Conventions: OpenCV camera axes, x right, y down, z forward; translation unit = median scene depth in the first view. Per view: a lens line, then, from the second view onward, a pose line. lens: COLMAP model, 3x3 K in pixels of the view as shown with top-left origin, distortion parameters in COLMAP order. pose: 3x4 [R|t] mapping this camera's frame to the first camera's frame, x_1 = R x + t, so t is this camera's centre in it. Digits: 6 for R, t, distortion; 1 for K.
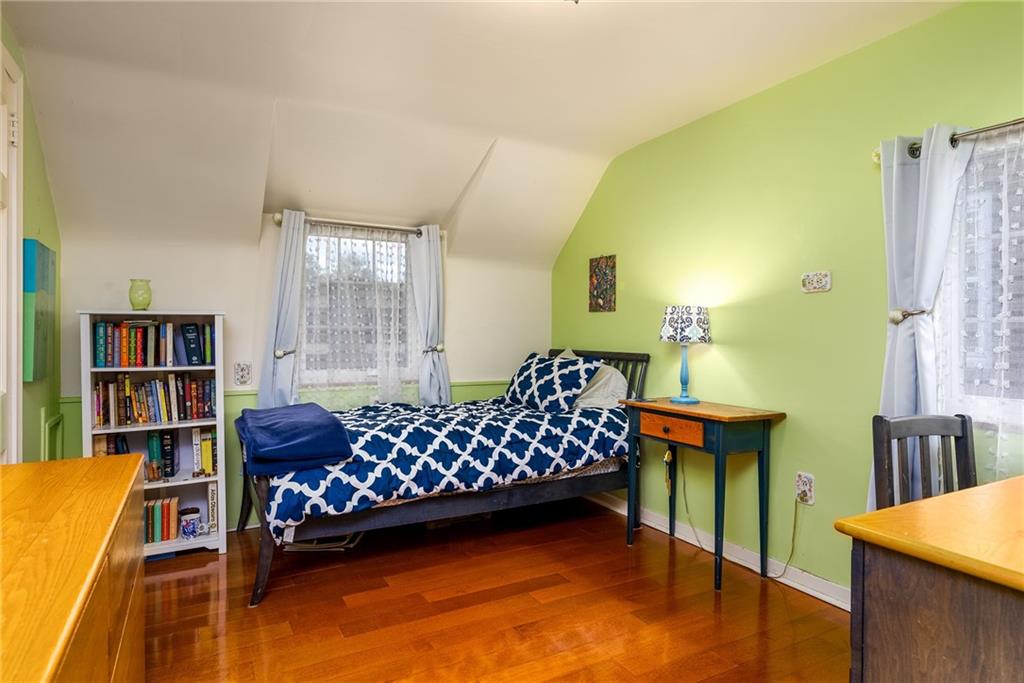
lens RADIAL K [[571.2, 0, 510.2], [0, 571.2, 341.9], [0, 0, 1]] dist [-0.014995, -0.000395]
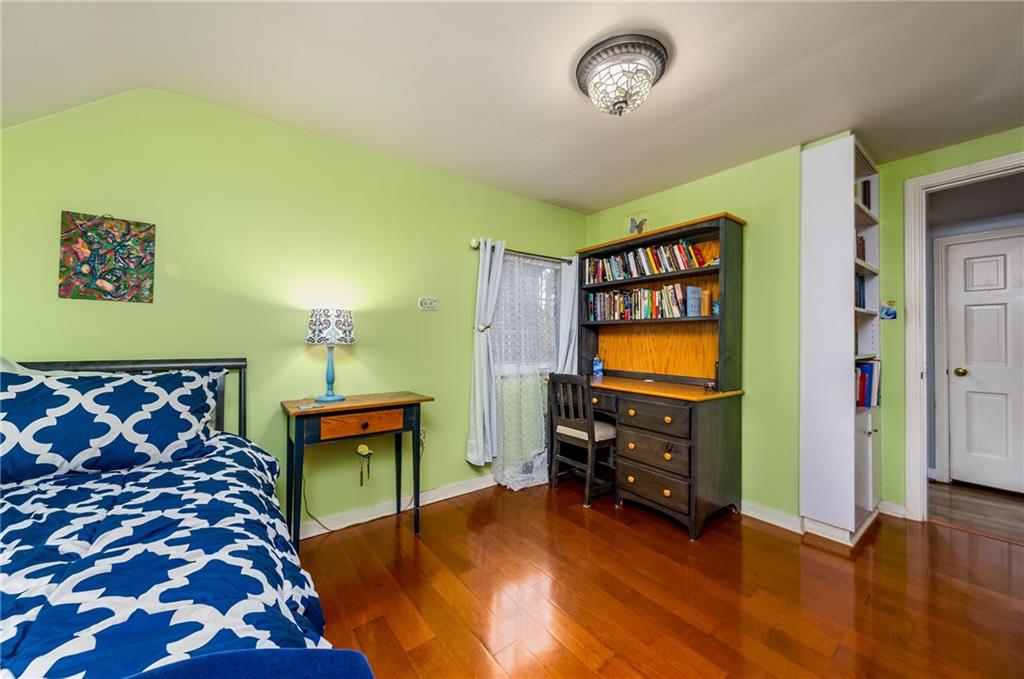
lens RADIAL K [[369.4, 0, 507.7], [0, 369.4, 332.2], [0, 0, 1]] dist [-0.000341, -0.000029]
pose [[-0.146260, 0.010693, 0.989188, -0.415216], [0.004881, 0.999937, -0.010088, -0.011762], [-0.989234, 0.003353, -0.146303, 0.761515]]
